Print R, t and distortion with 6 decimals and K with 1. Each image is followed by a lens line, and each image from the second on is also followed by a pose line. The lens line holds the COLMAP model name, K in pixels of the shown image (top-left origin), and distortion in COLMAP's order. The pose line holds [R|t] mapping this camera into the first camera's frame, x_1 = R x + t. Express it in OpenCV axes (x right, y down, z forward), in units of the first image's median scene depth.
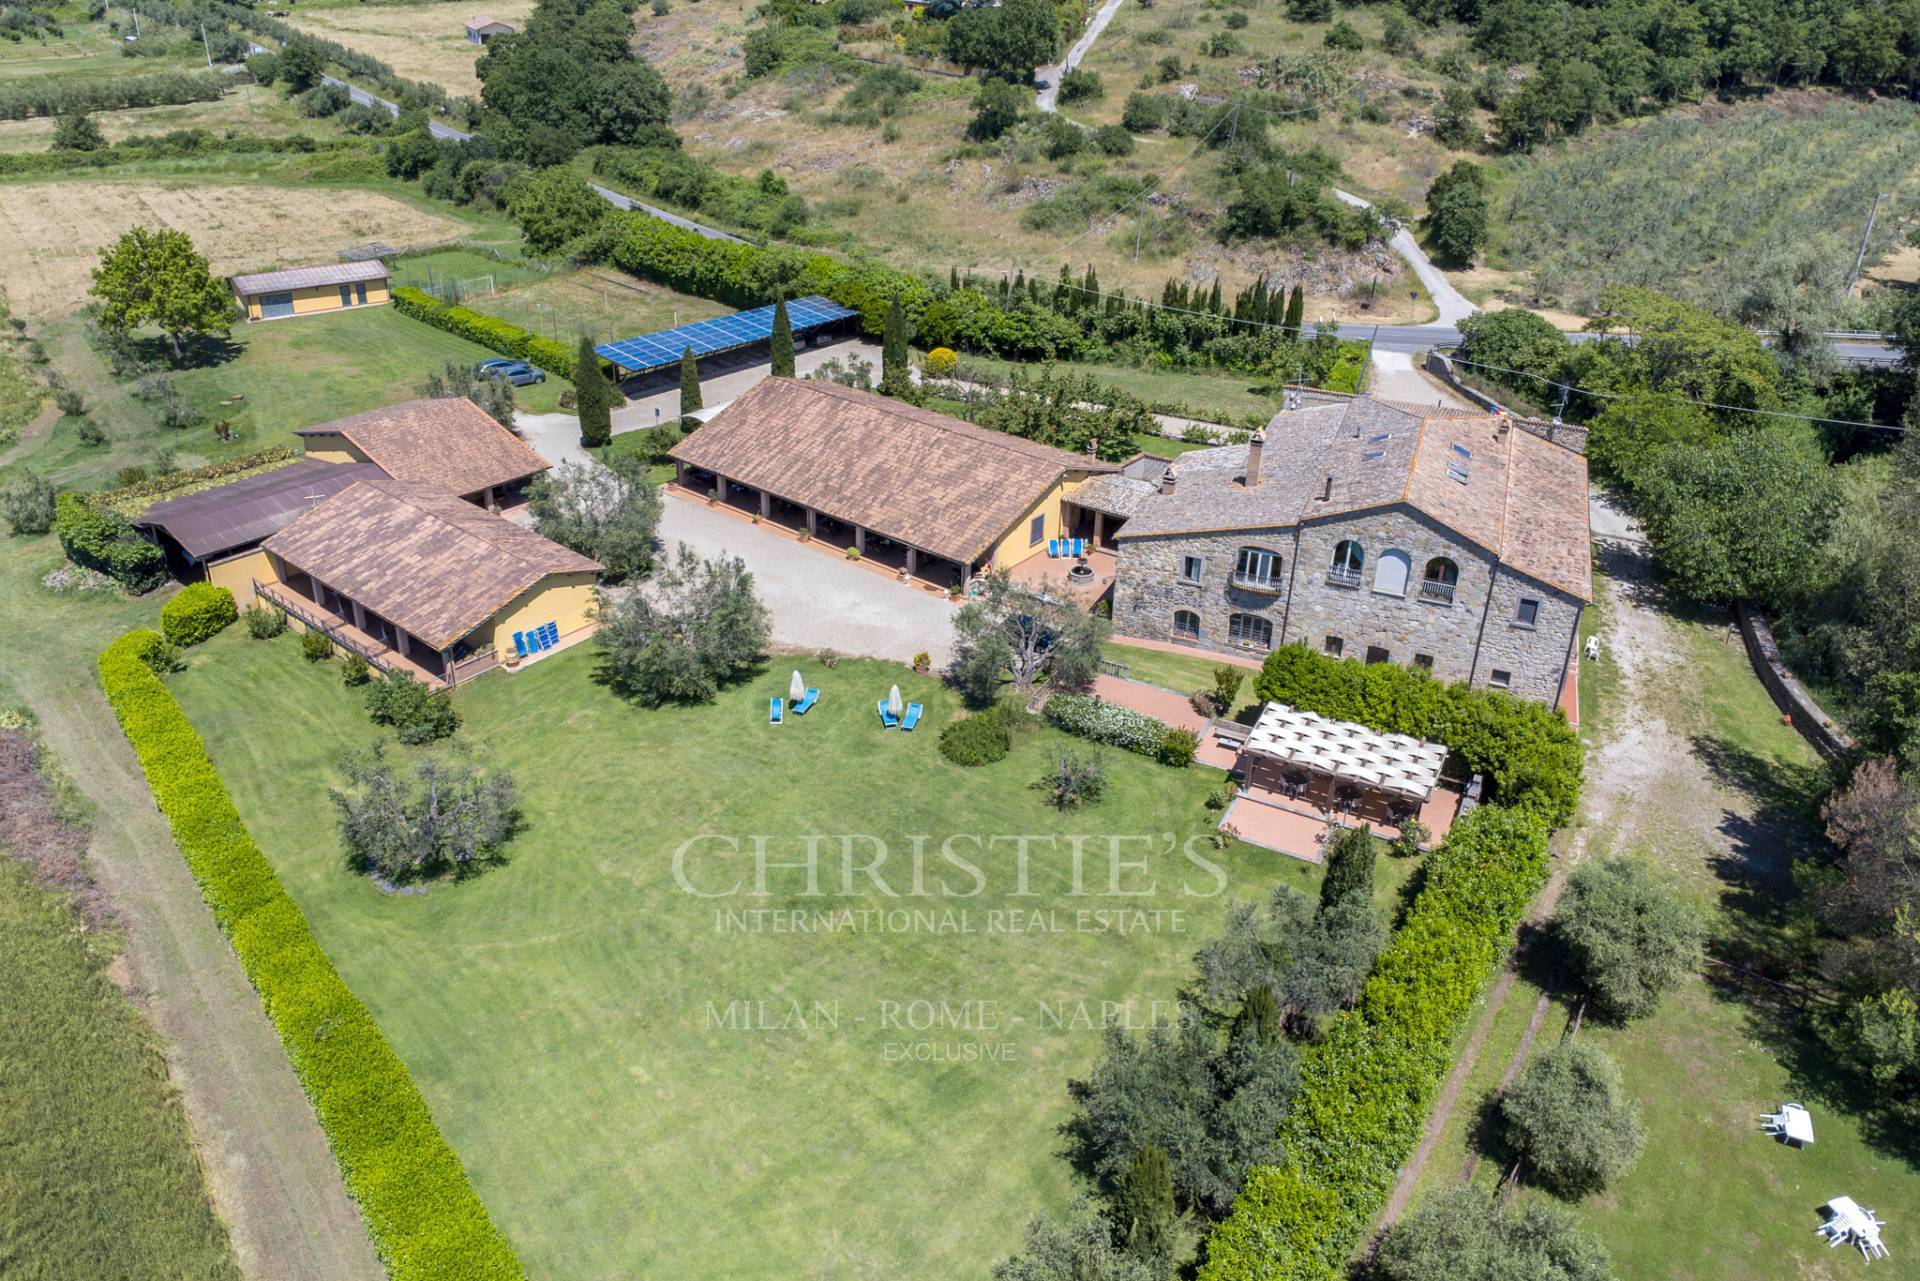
lens RADIAL K [[1416.1, 0, 948.9], [0, 1416.1, 587.8], [0, 0, 1]] dist [0.011250, -0.005358]
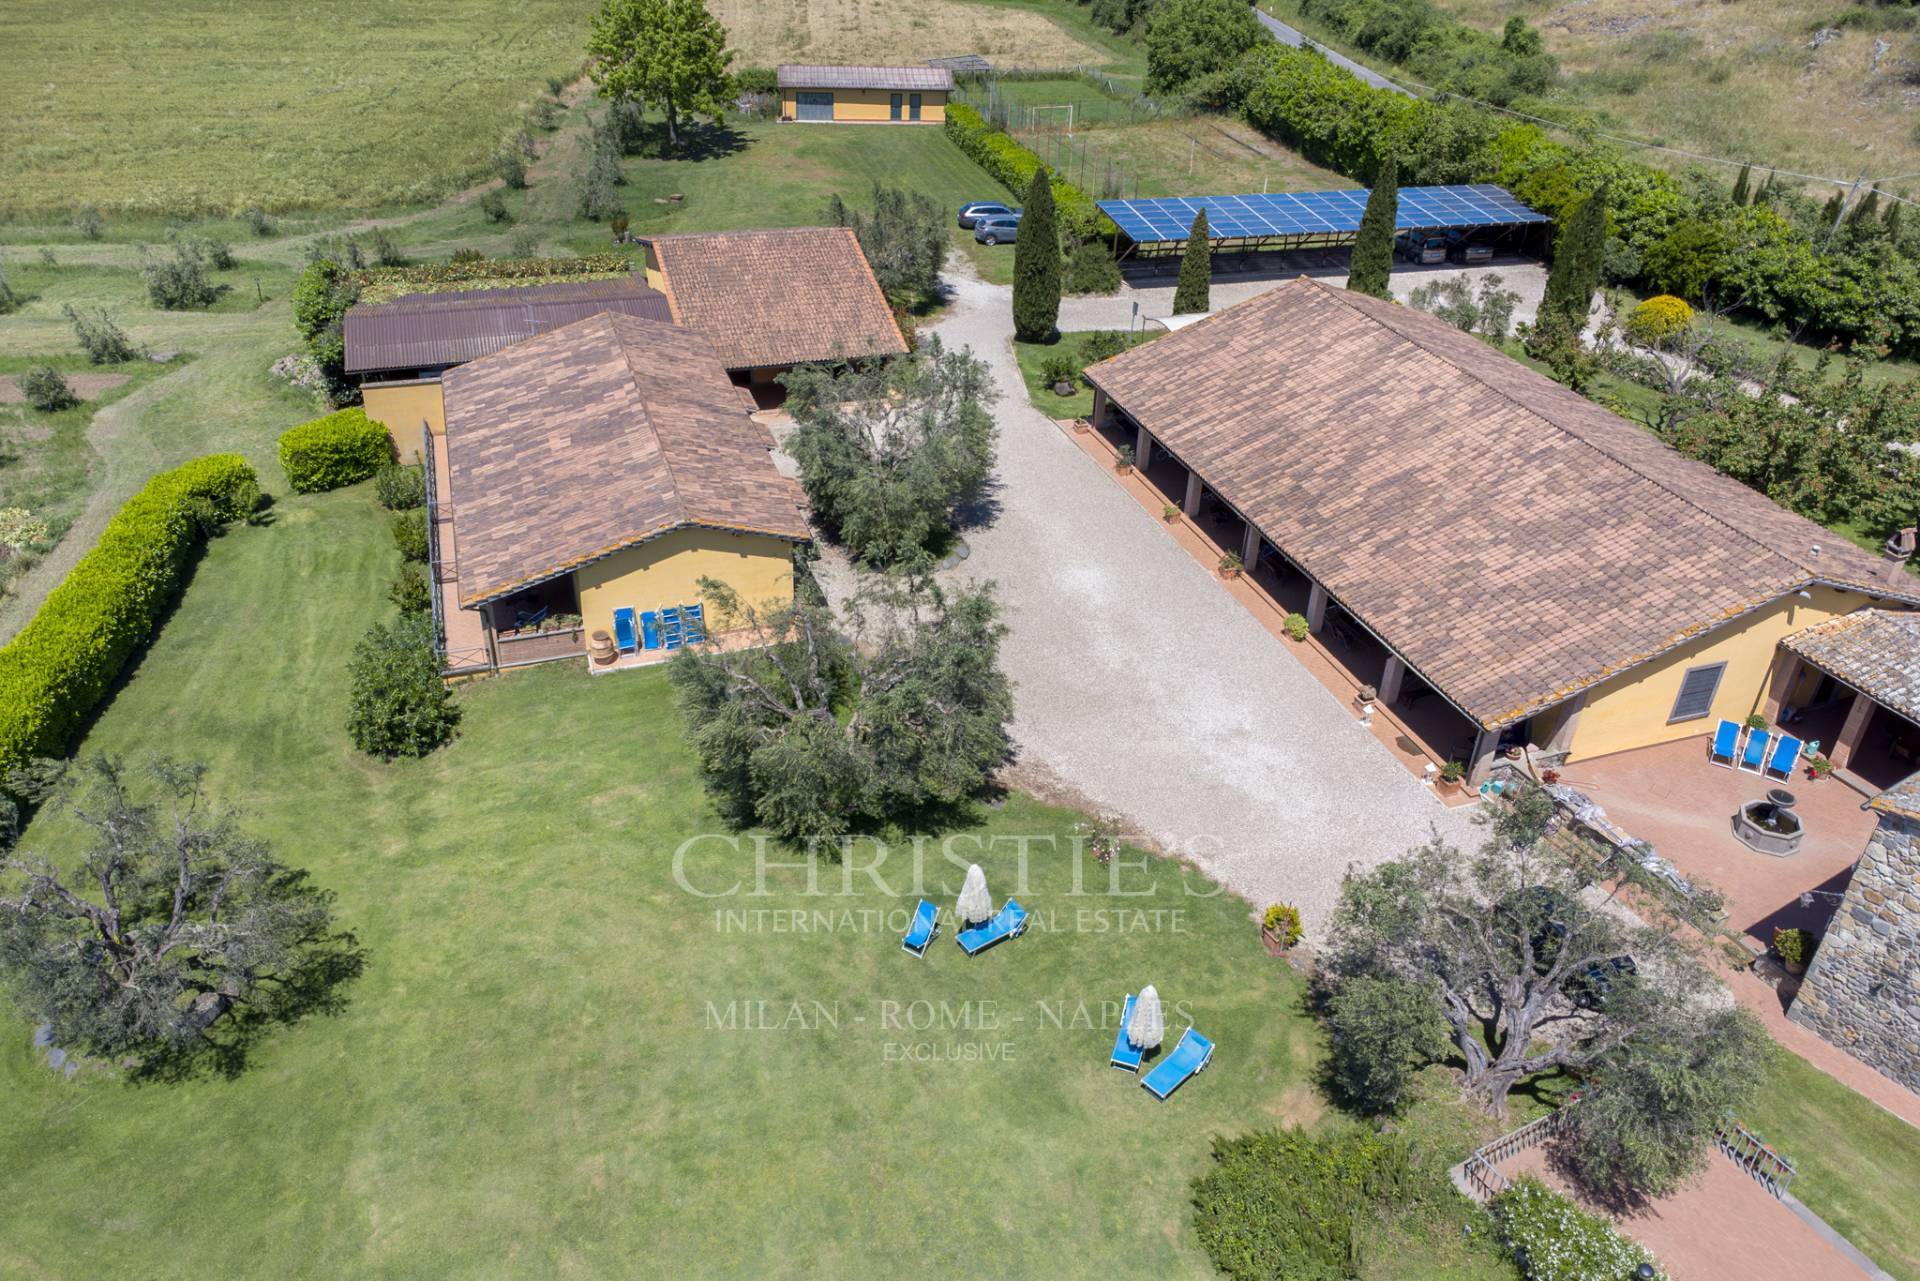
lens RADIAL K [[1416.1, 0, 948.9], [0, 1416.1, 587.8], [0, 0, 1]] dist [0.011250, -0.005358]
pose [[0.844237, 0.273189, -0.461120, 0.054011], [-0.249801, 0.961747, 0.112439, -0.057545], [0.474198, 0.020264, 0.880185, 0.430676]]
